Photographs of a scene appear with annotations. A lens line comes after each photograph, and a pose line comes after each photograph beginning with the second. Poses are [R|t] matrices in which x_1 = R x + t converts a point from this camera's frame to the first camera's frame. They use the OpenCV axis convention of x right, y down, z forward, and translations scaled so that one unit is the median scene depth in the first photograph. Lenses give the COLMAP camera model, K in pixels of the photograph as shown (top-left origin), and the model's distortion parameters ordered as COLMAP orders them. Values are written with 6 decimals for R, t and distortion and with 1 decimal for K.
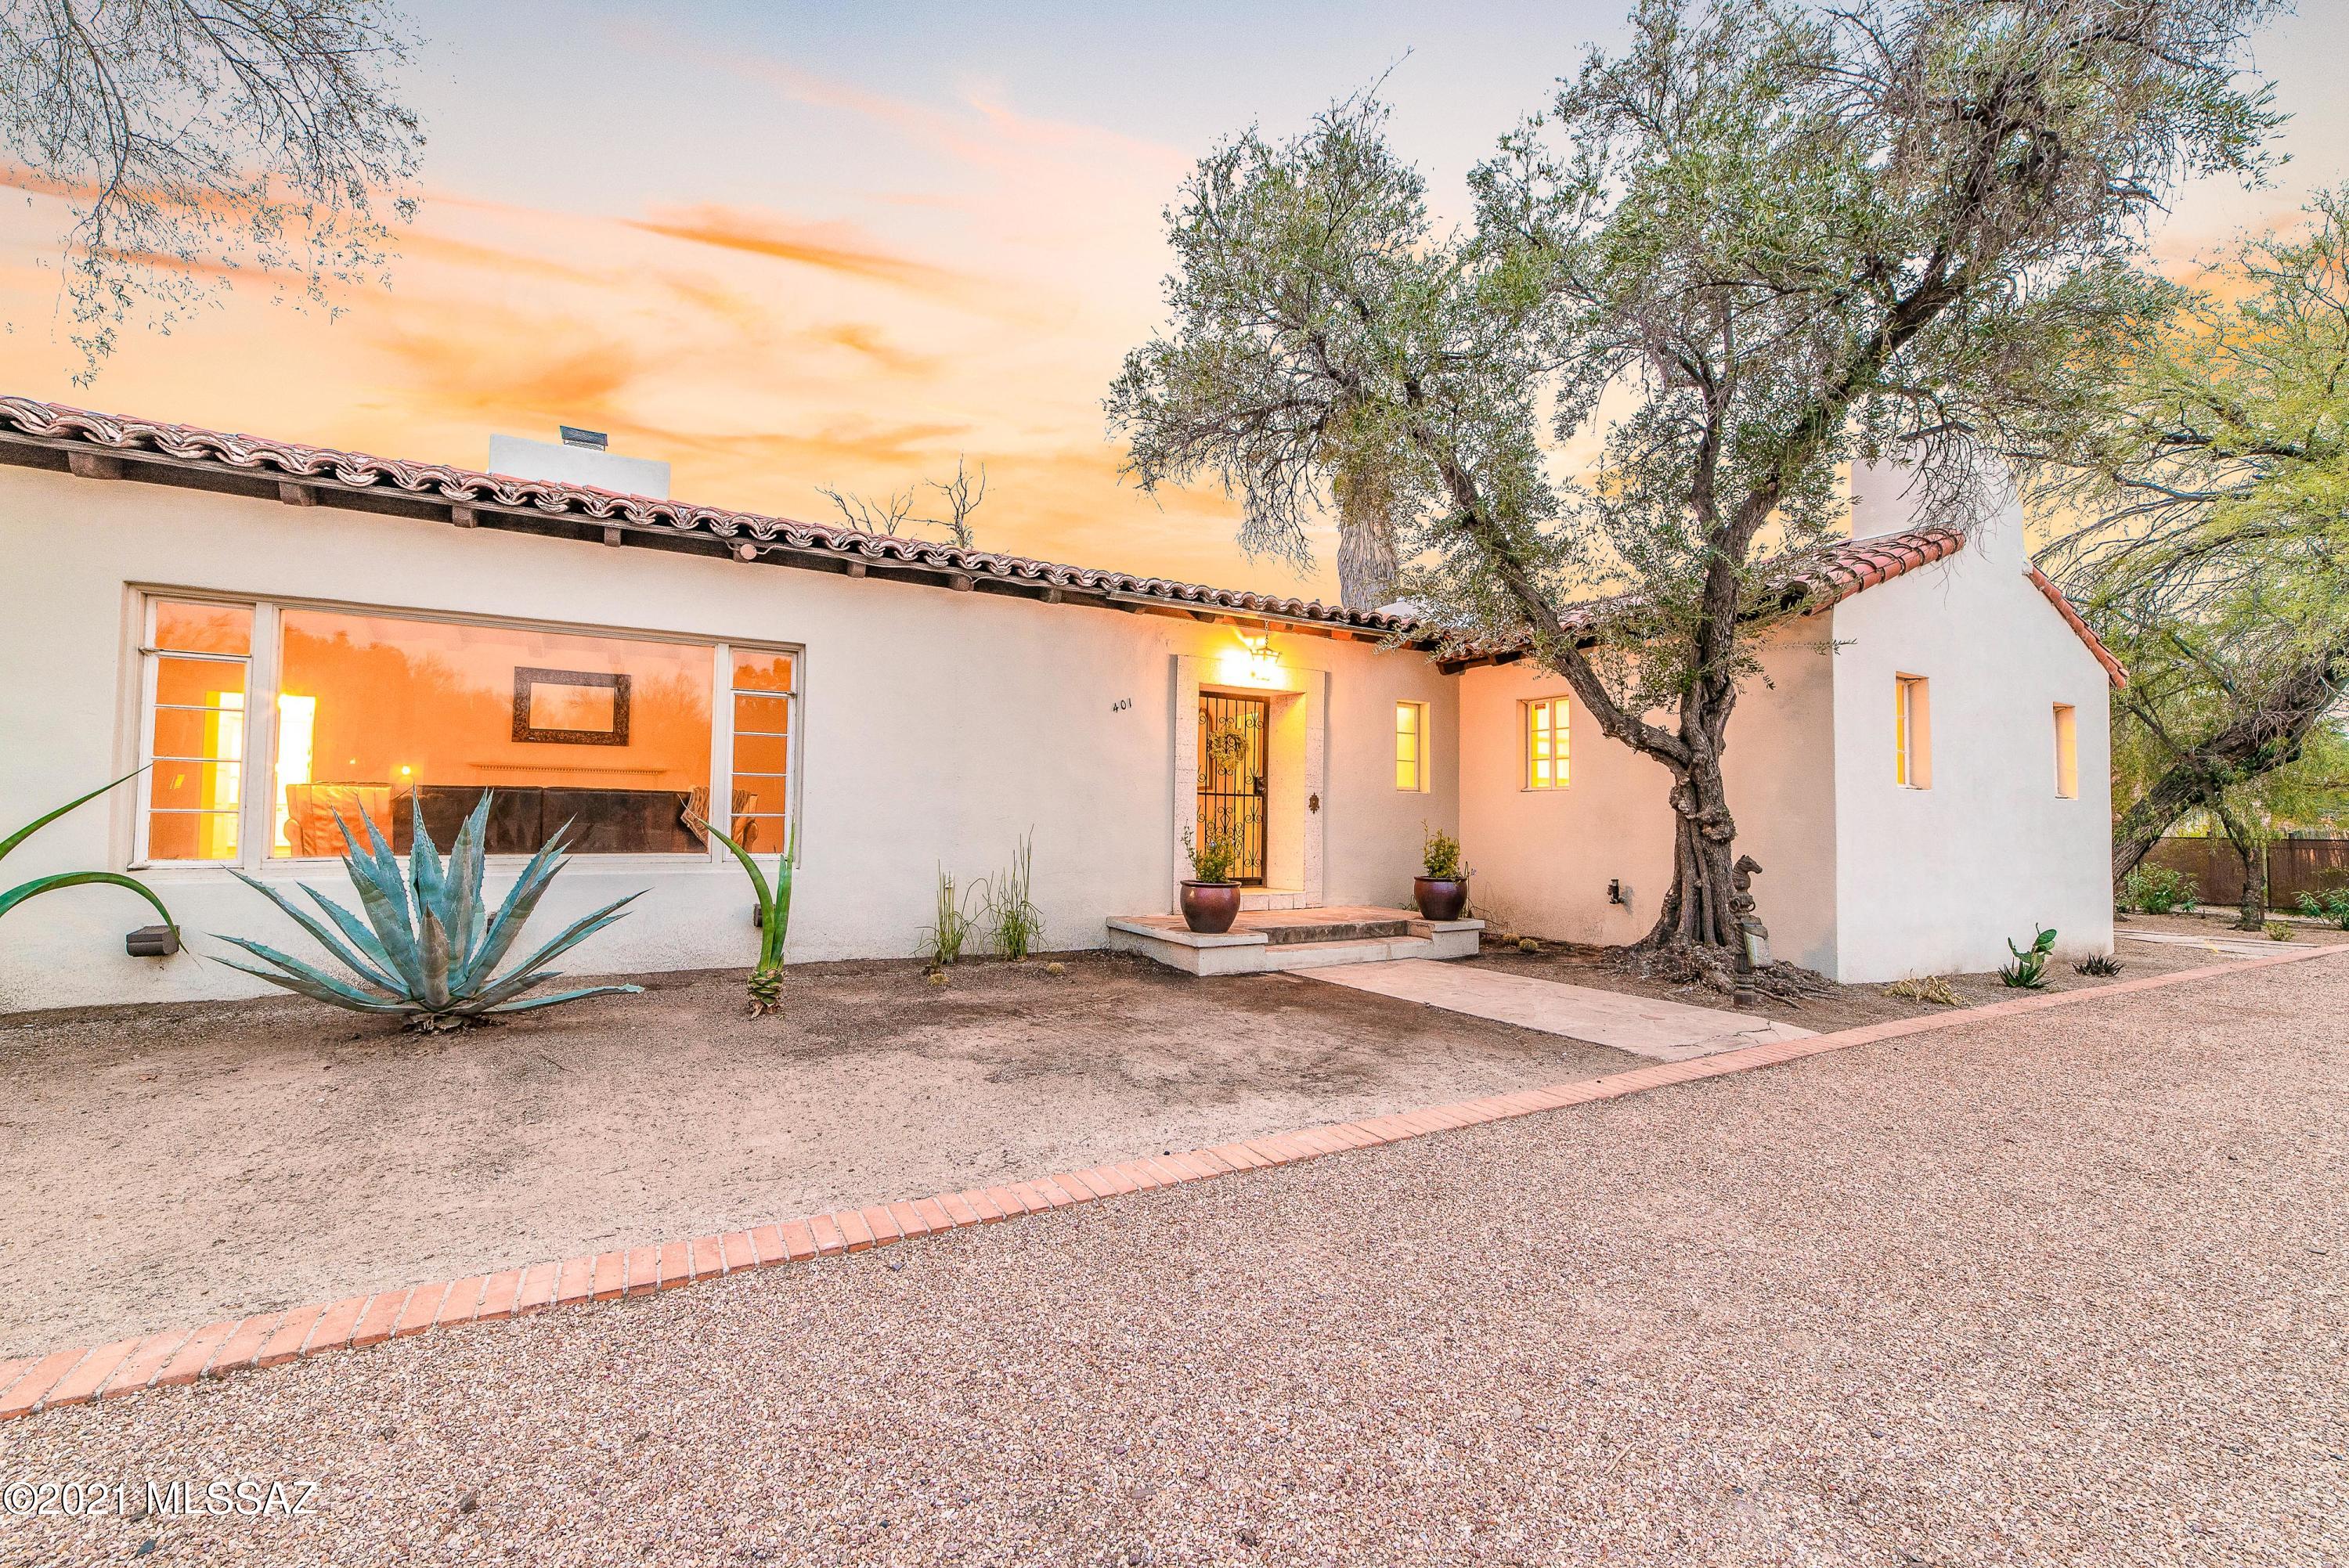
lens RADIAL K [[1003.8, 0, 1169.1], [0, 1003.8, 850.5], [0, 0, 1]] dist [0.001017, 0.000133]
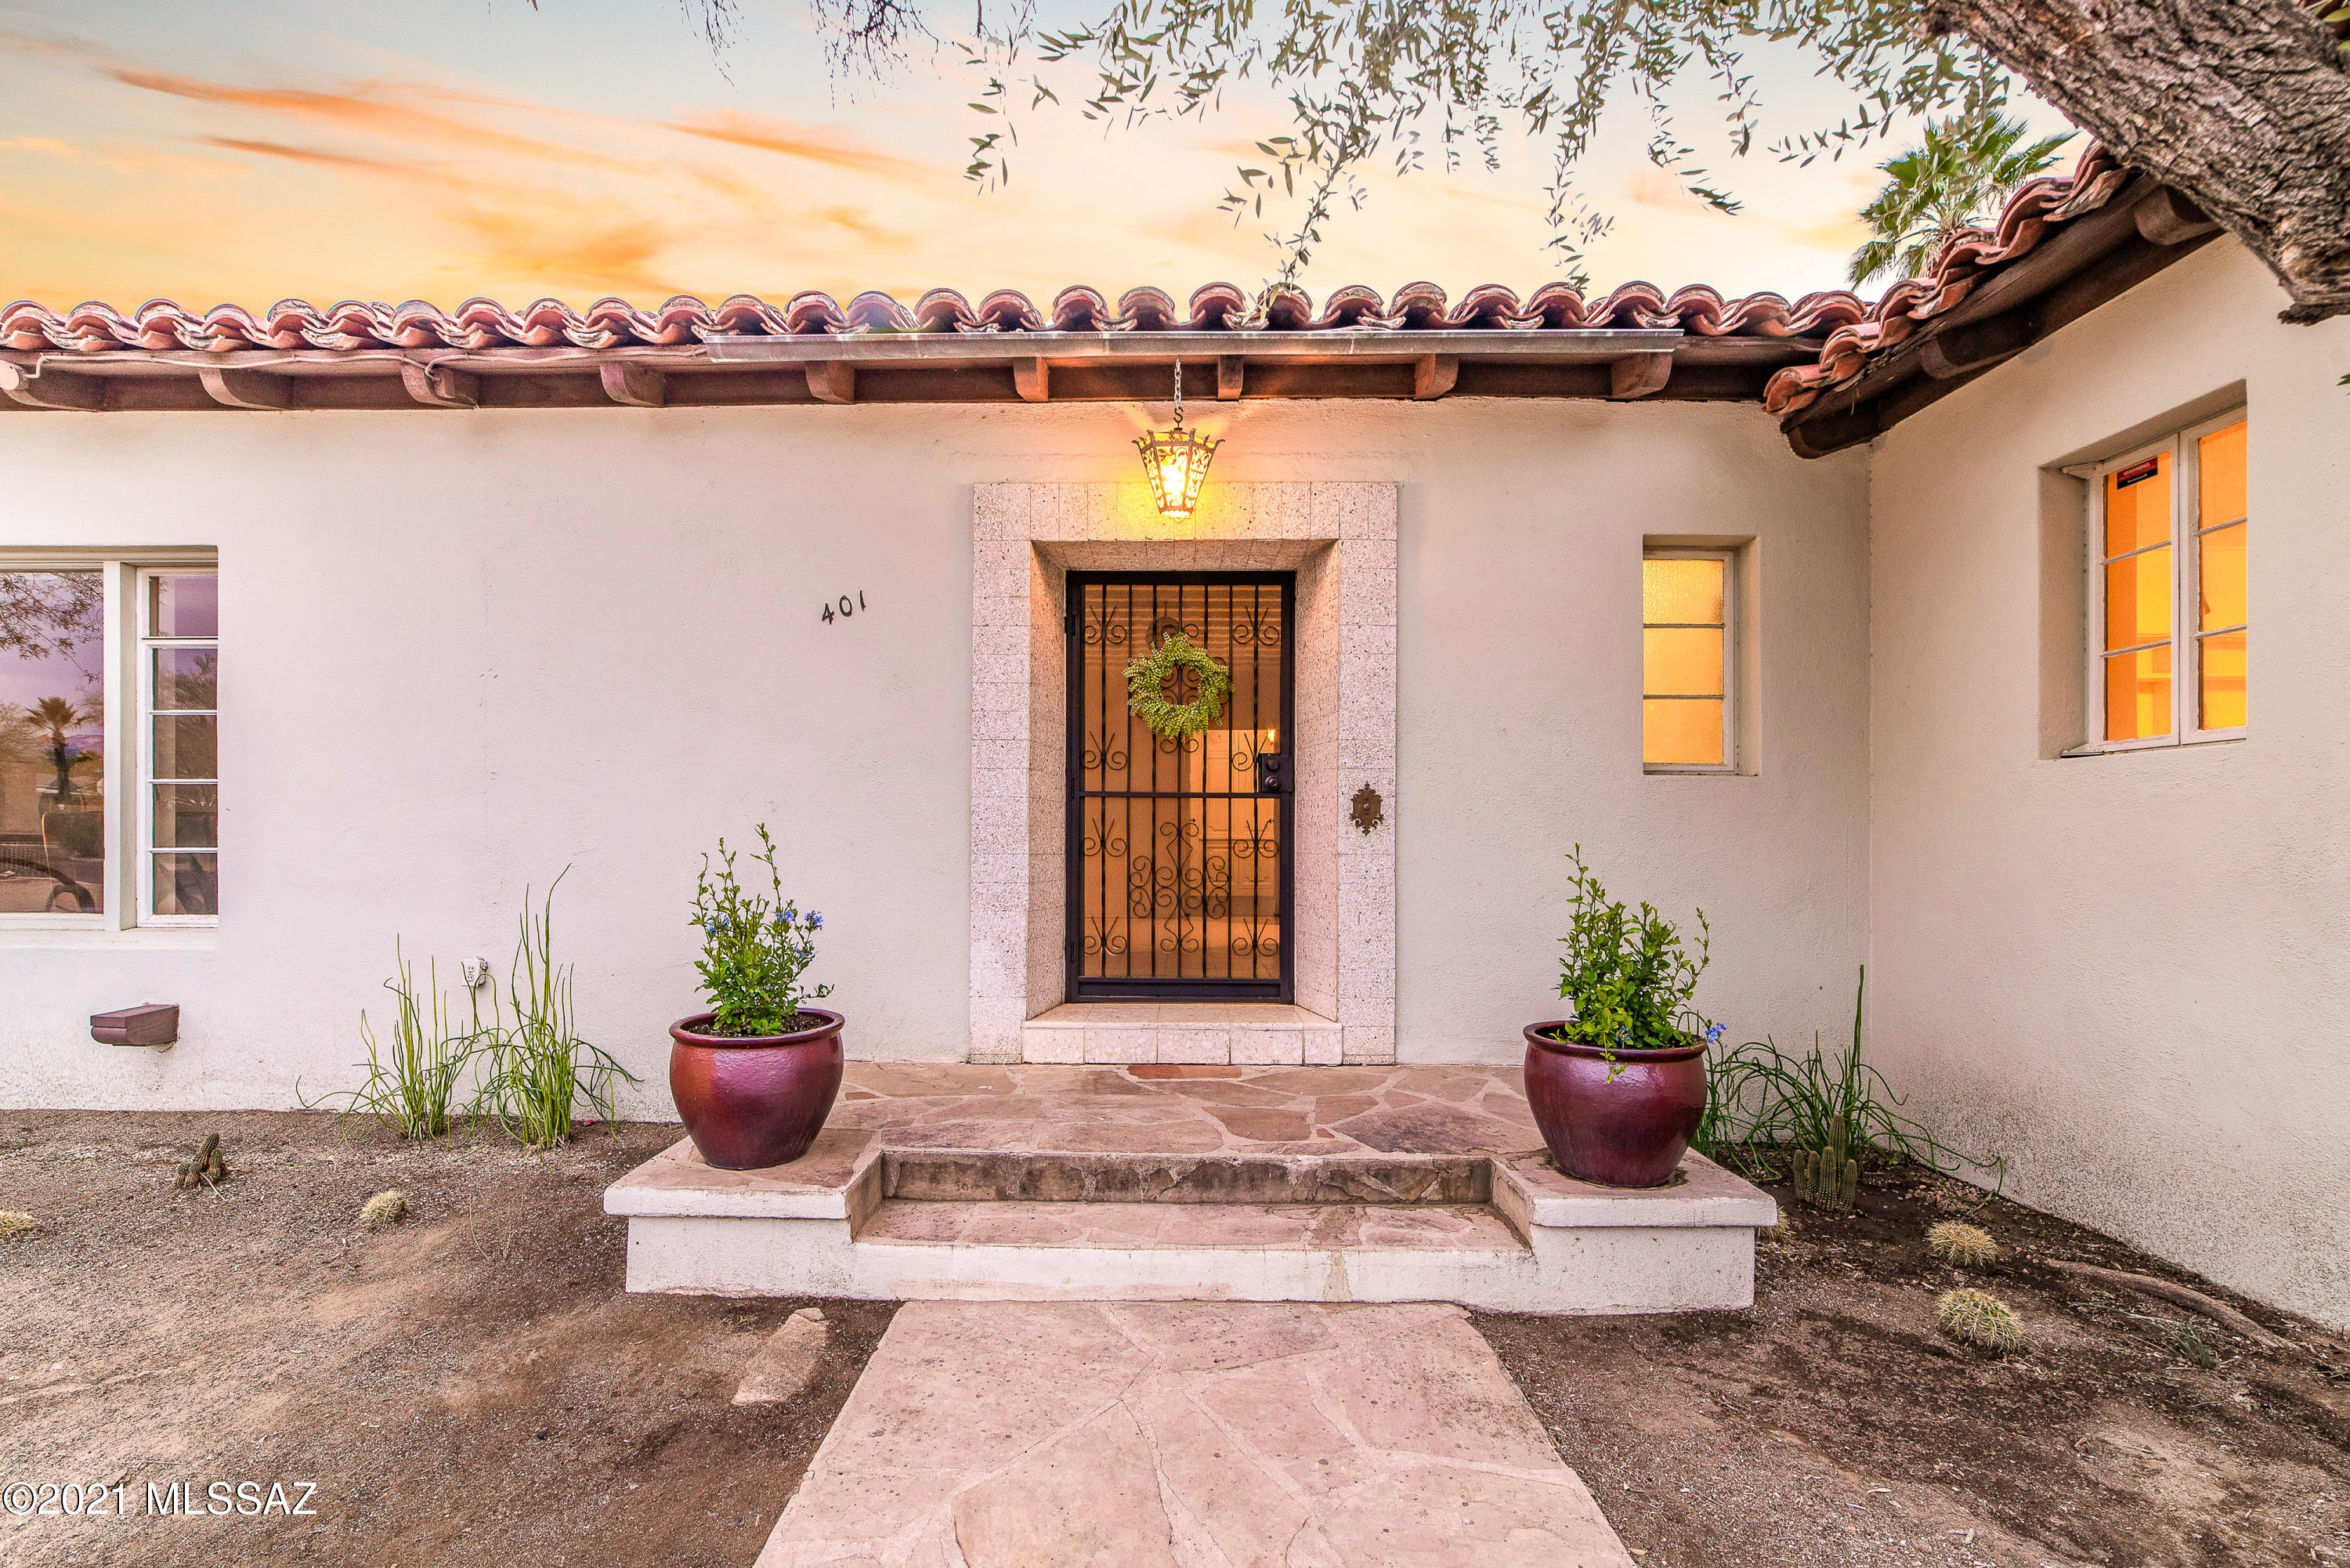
lens RADIAL K [[1004.2, 0, 1169.6], [0, 1004.2, 850.5], [0, 0, 1]] dist [0.001017, 0.000133]
pose [[0.841324, -0.002073, -0.540527, 0.294935], [-0.007814, 0.999842, -0.015997, -0.022622], [0.540474, 0.017682, 0.841175, 0.604544]]
